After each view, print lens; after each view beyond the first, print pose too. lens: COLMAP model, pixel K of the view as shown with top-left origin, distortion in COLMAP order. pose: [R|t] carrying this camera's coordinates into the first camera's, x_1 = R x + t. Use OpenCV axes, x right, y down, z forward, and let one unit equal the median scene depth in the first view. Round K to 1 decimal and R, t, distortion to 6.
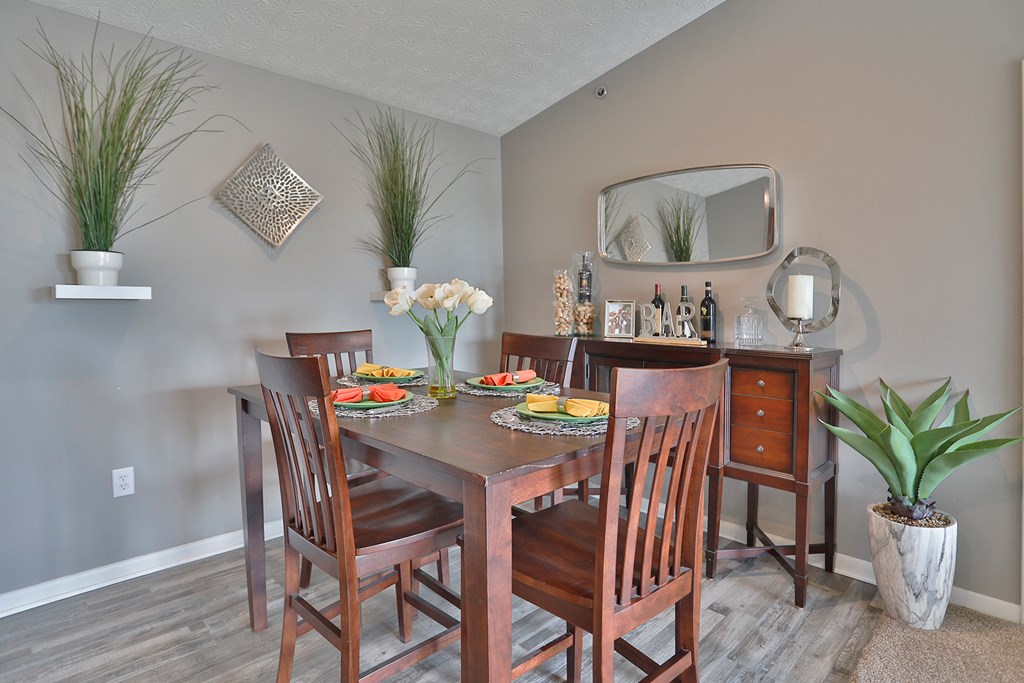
lens RADIAL K [[604.8, 0, 512.0], [0, 604.8, 341.5], [0, 0, 1]] dist [-0.004149, 0.000380]
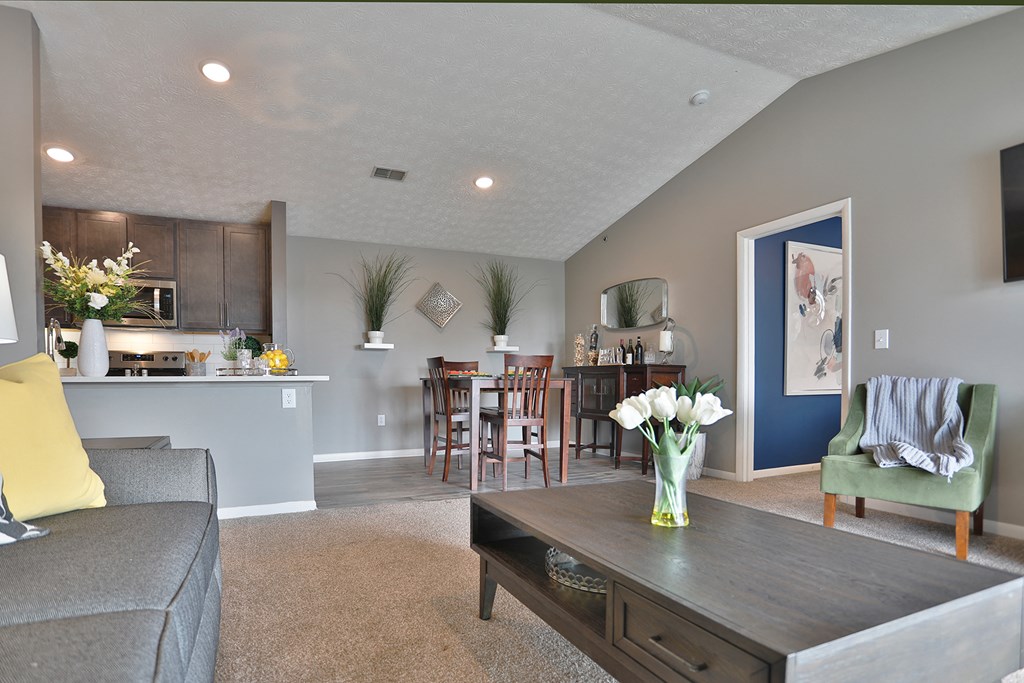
lens RADIAL K [[547.2, 0, 504.0], [0, 547.2, 386.8], [0, 0, 1]] dist [-0.024670, 0.000828]
pose [[0.952589, -0.004515, -0.304228, 0.389726], [-0.007920, 0.999183, -0.039629, 0.124310], [0.304158, 0.040160, 0.951775, -0.740841]]
